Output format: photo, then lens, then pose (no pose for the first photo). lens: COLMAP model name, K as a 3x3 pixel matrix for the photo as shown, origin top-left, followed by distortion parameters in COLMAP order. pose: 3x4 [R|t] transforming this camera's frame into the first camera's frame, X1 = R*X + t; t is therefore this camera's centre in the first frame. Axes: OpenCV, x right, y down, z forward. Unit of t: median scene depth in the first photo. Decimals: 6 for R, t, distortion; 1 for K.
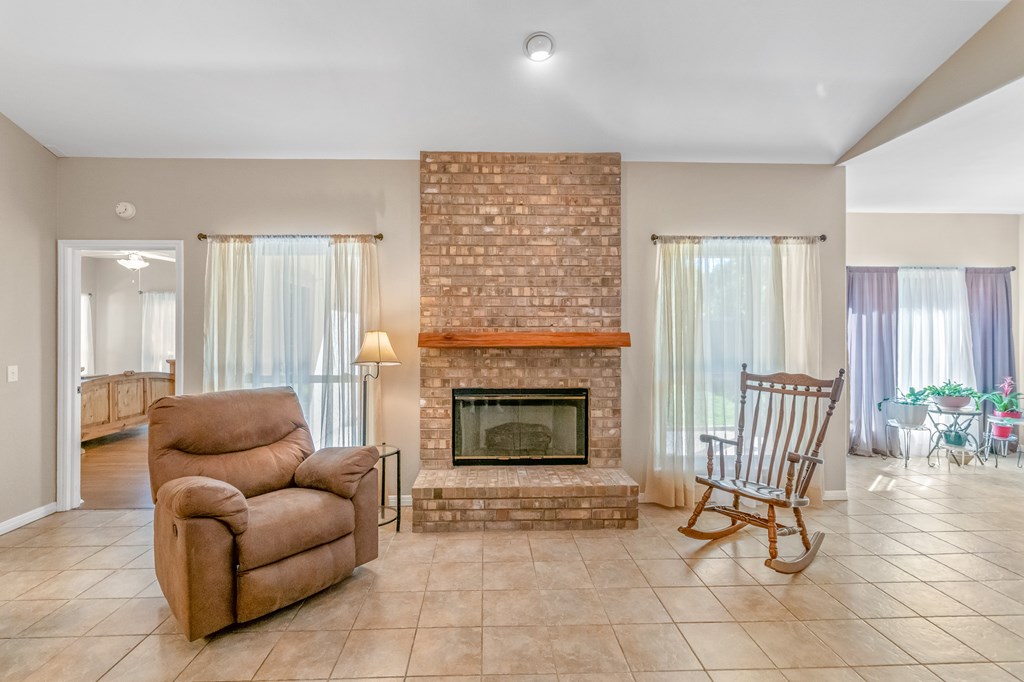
lens RADIAL K [[464.7, 0, 496.9], [0, 464.7, 324.5], [0, 0, 1]] dist [0.002113, -0.000233]
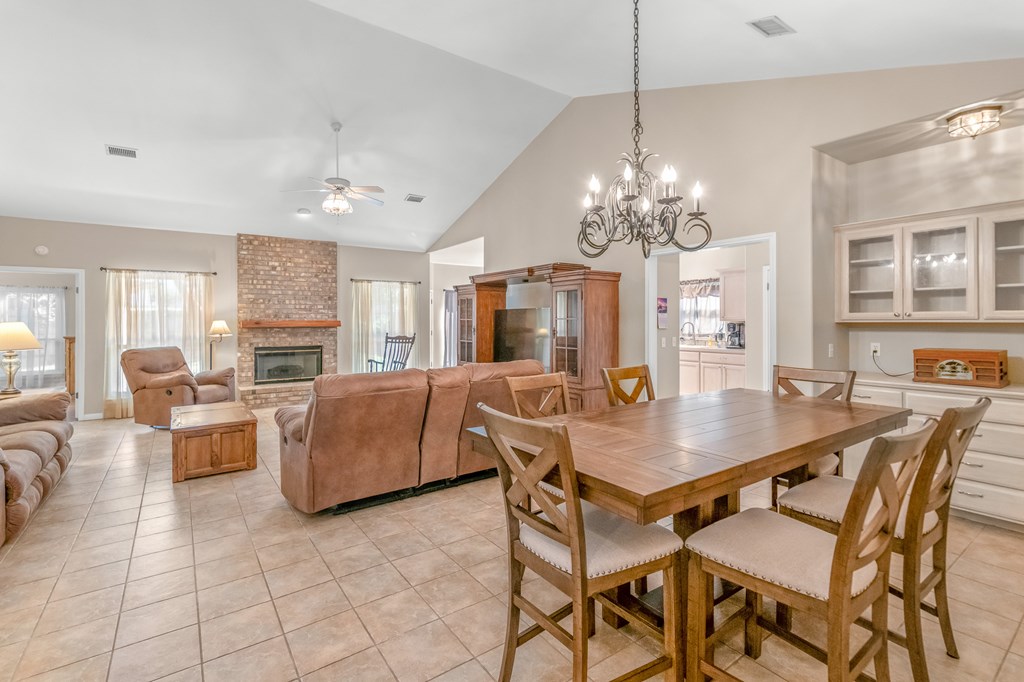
lens RADIAL K [[464.7, 0, 496.9], [0, 464.7, 324.5], [0, 0, 1]] dist [0.002113, -0.000233]
pose [[0.838539, -0.006530, 0.544802, -0.324149], [-0.005585, 0.999773, 0.020580, -0.015393], [-0.544812, -0.020300, 0.838312, -1.362014]]
